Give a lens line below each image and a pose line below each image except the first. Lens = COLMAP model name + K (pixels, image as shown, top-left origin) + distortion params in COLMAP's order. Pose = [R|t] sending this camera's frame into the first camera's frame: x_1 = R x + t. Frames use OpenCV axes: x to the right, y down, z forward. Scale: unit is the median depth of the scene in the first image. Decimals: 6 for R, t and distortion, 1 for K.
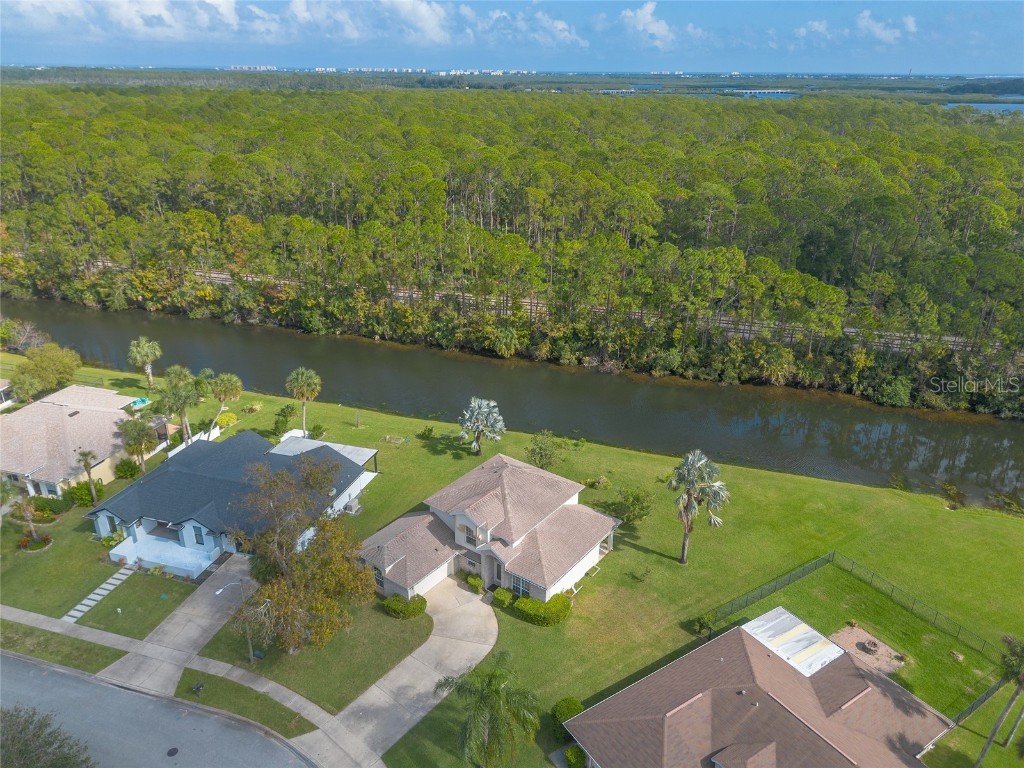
lens RADIAL K [[723.2, 0, 510.1], [0, 723.2, 382.2], [0, 0, 1]] dist [0.080892, -0.094308]
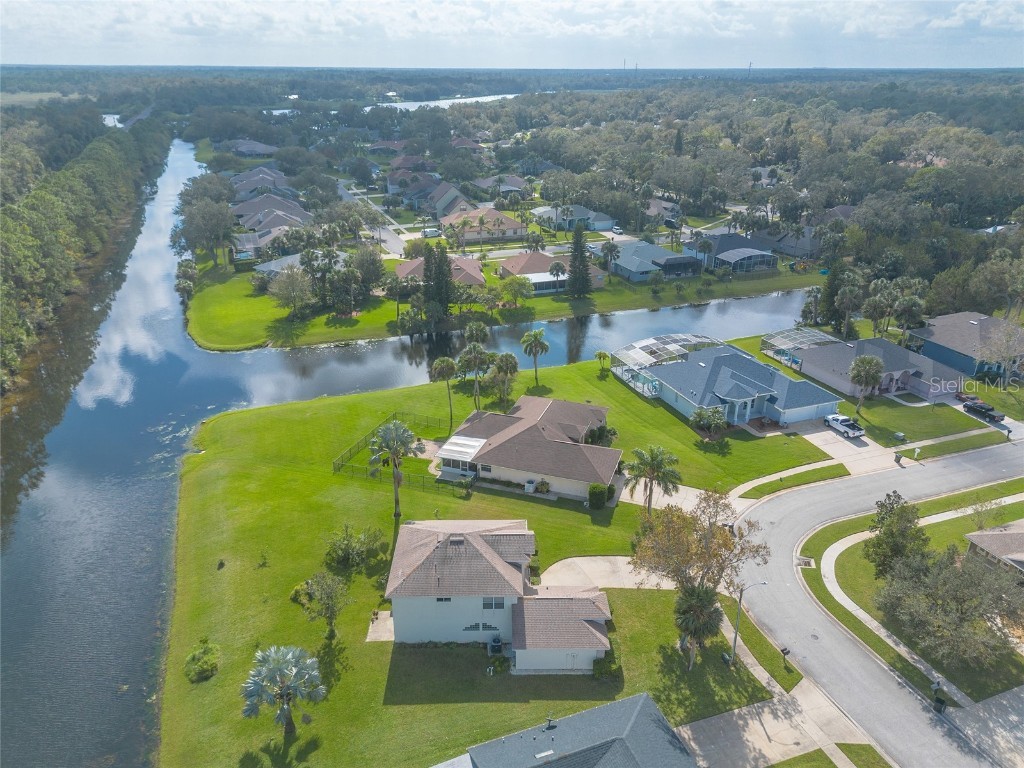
lens RADIAL K [[731.2, 0, 512.0], [0, 731.2, 384.0], [0, 0, 1]] dist [0.061477, -0.050399]
pose [[-0.613375, -0.323063, 0.720695, -0.617079], [0.300887, 0.748112, 0.591435, -0.520493], [-0.730232, 0.579619, -0.361668, 1.063819]]
